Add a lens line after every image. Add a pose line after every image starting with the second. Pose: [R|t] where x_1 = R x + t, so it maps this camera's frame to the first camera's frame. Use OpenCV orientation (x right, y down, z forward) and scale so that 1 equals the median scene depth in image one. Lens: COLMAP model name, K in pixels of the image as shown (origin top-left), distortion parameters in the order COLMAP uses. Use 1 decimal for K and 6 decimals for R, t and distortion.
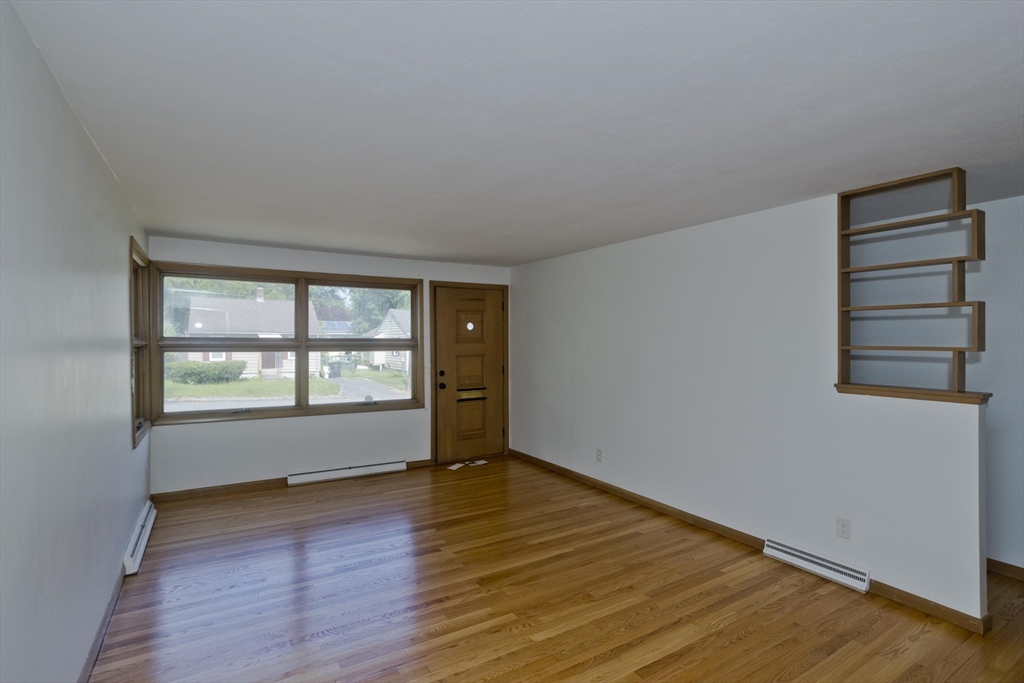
lens RADIAL K [[497.2, 0, 509.2], [0, 497.2, 344.3], [0, 0, 1]] dist [-0.070098, 0.050223]
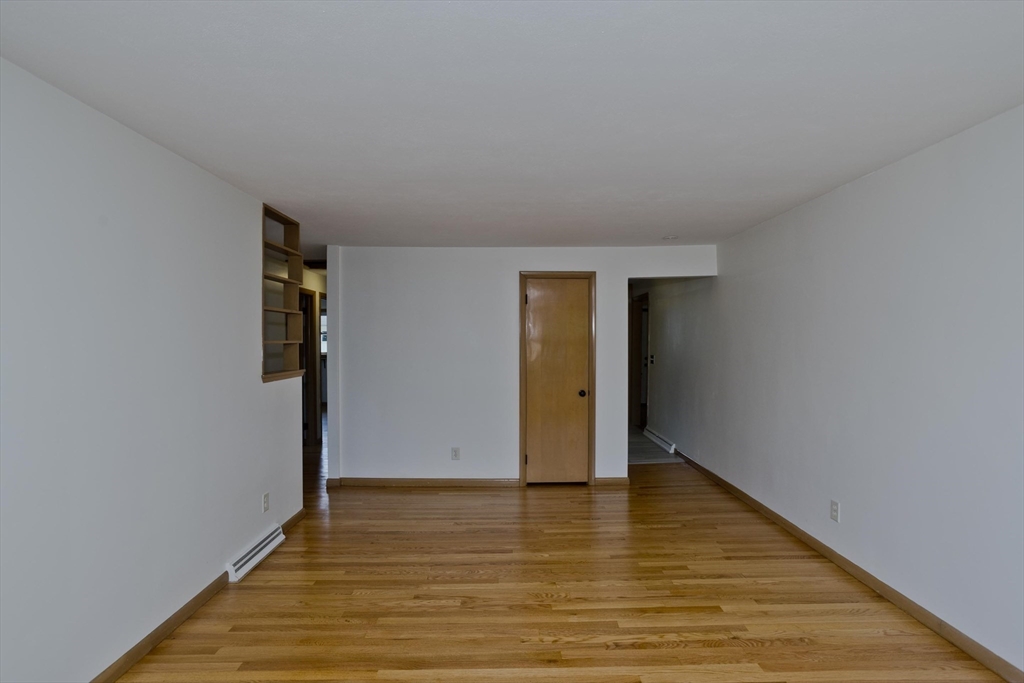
lens RADIAL K [[508.6, 0, 512.4], [0, 508.6, 334.7], [0, 0, 1]] dist [0.025612, 0.000571]
pose [[-0.861231, -0.001160, 0.508212, -0.420974], [0.002443, 0.999976, 0.006423, -0.012542], [-0.508208, 0.006773, -0.861208, 1.801686]]
